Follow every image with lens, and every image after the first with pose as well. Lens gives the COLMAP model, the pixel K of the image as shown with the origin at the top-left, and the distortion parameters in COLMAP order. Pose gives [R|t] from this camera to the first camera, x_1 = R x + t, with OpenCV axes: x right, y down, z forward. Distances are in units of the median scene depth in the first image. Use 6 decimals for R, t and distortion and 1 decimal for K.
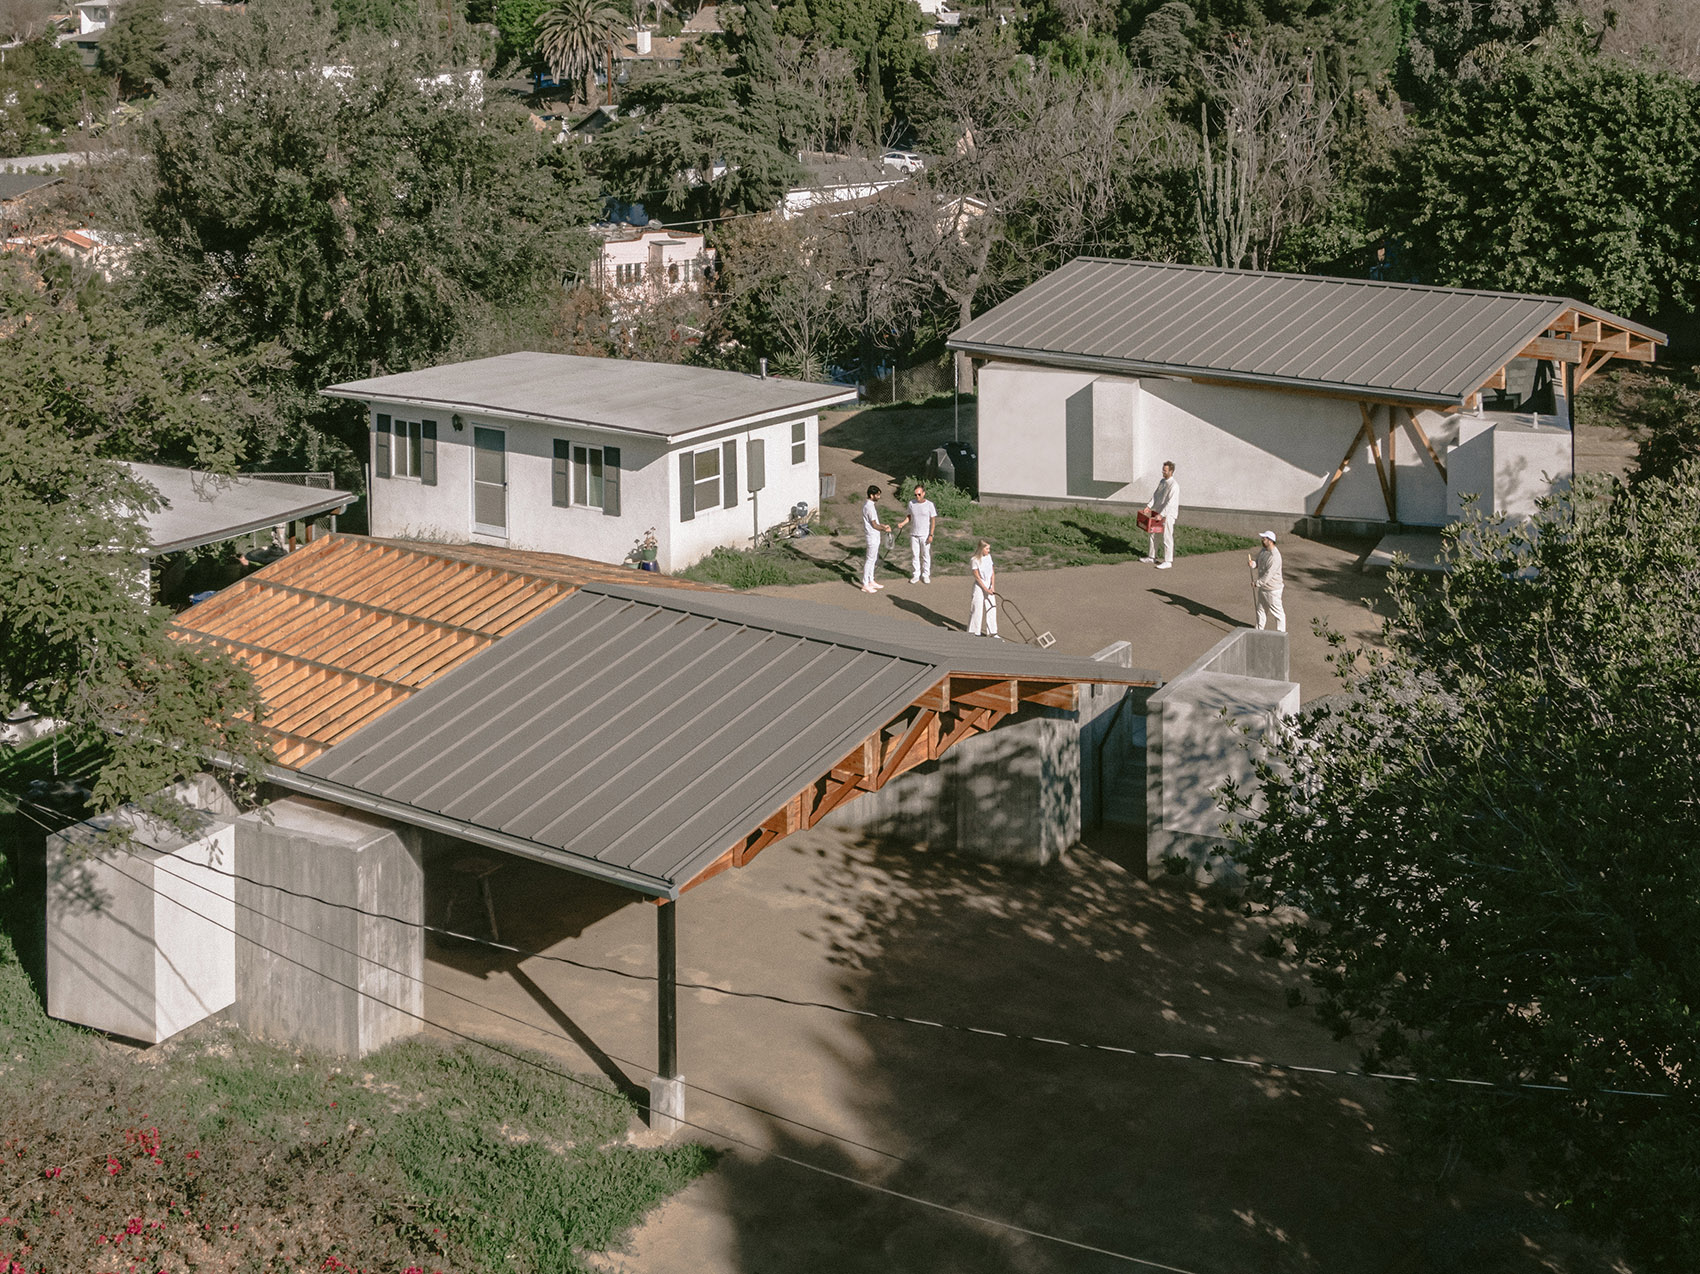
lens RADIAL K [[2367.4, 0, 849.3], [0, 2367.4, 637.1], [0, 0, 1]] dist [-0.077146, 0.000000]
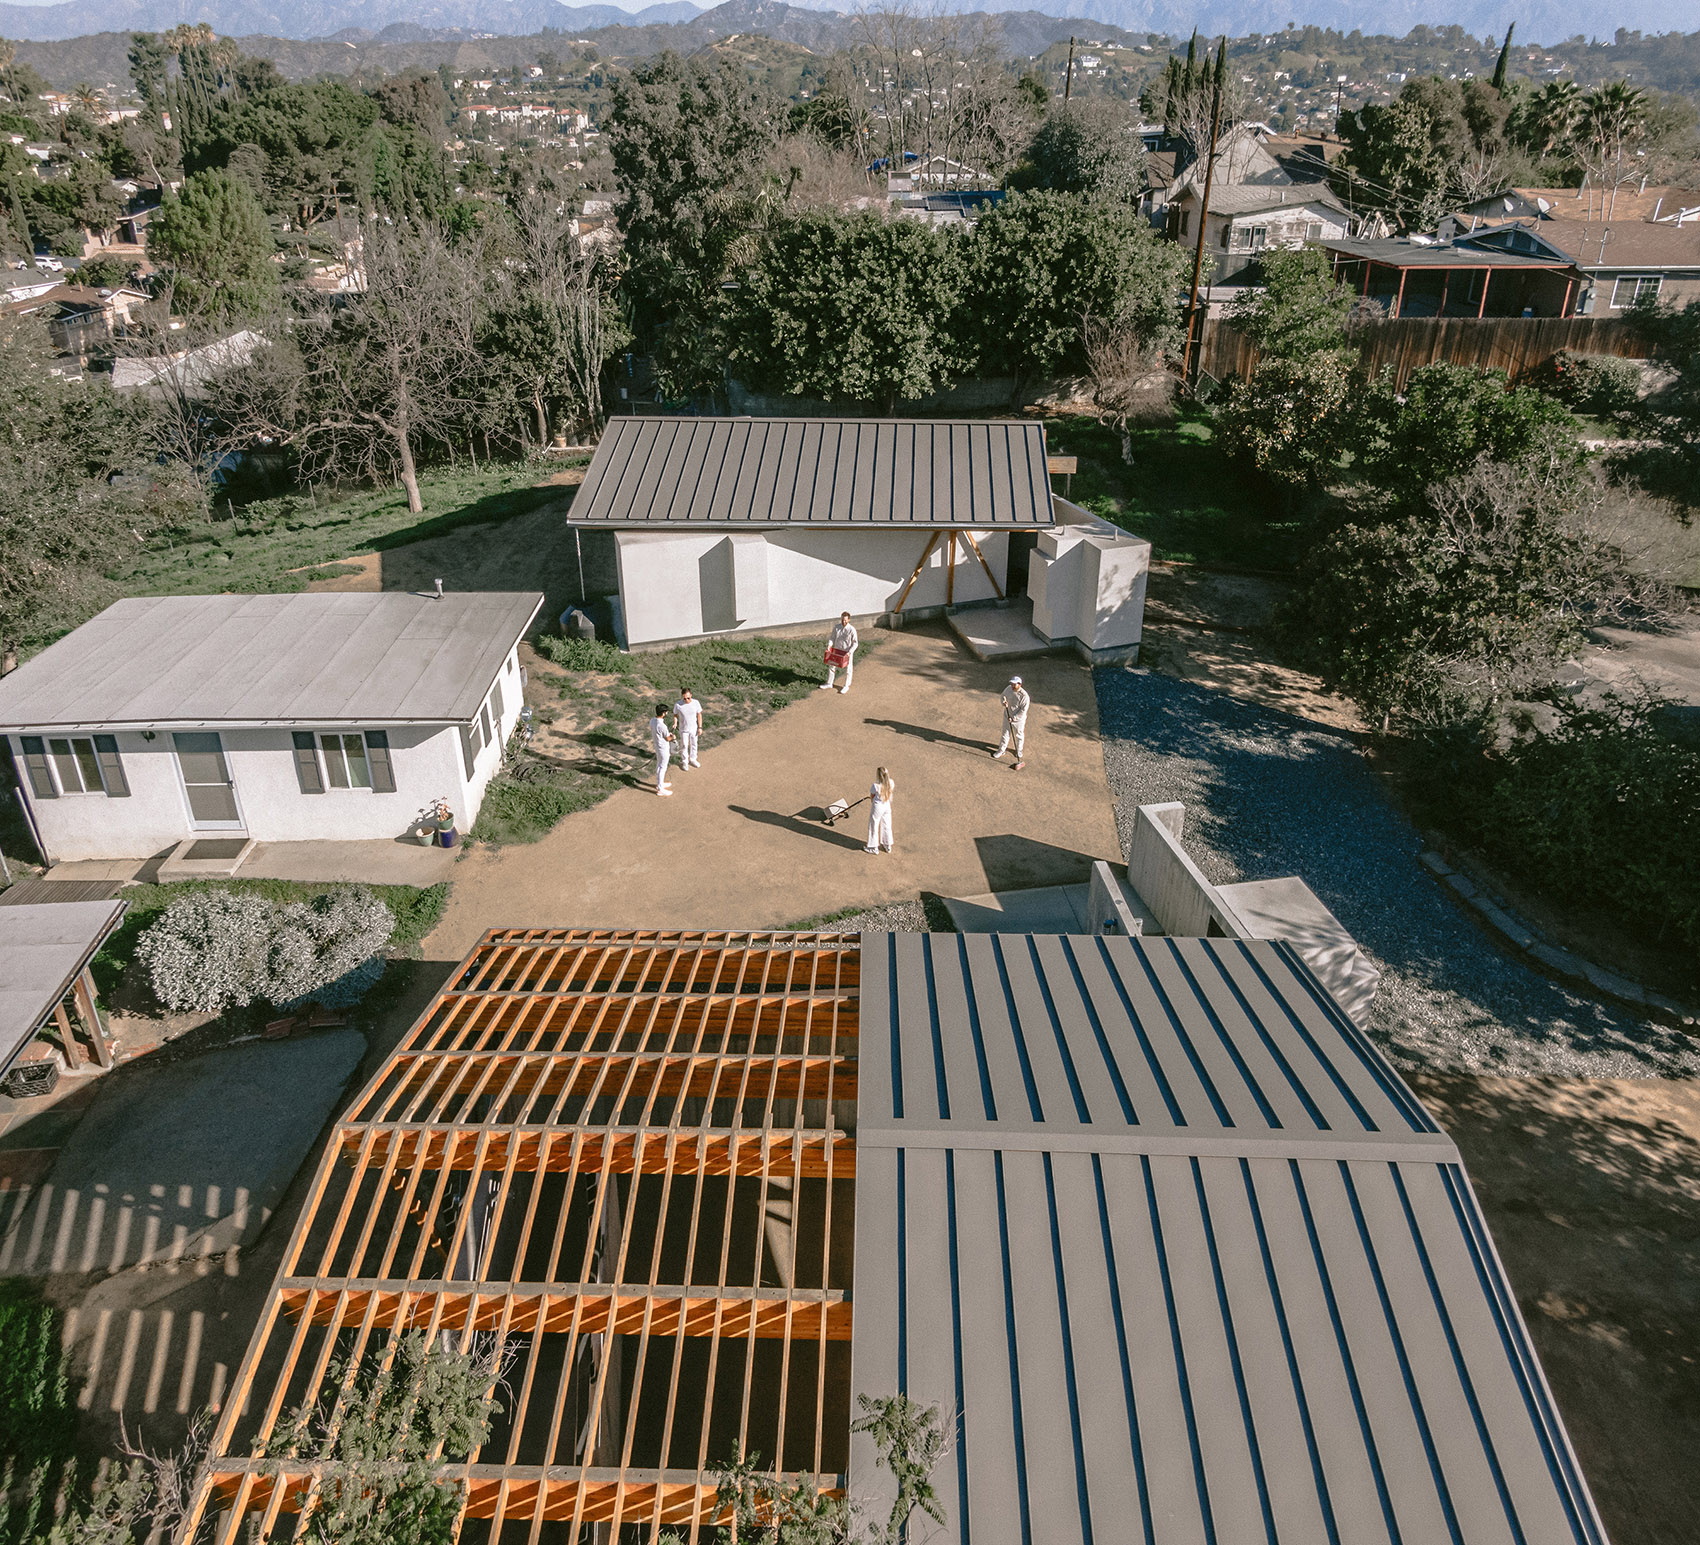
lens RADIAL K [[1096.9, 0, 855.7], [0, 1096.9, 766.1], [0, 0, 1]] dist [-0.023467, -0.005077]
pose [[0.779971, -0.312895, 0.541979, -0.178992], [0.156561, 0.936058, 0.315095, -0.163381], [-0.605915, -0.160912, 0.779085, 0.497936]]
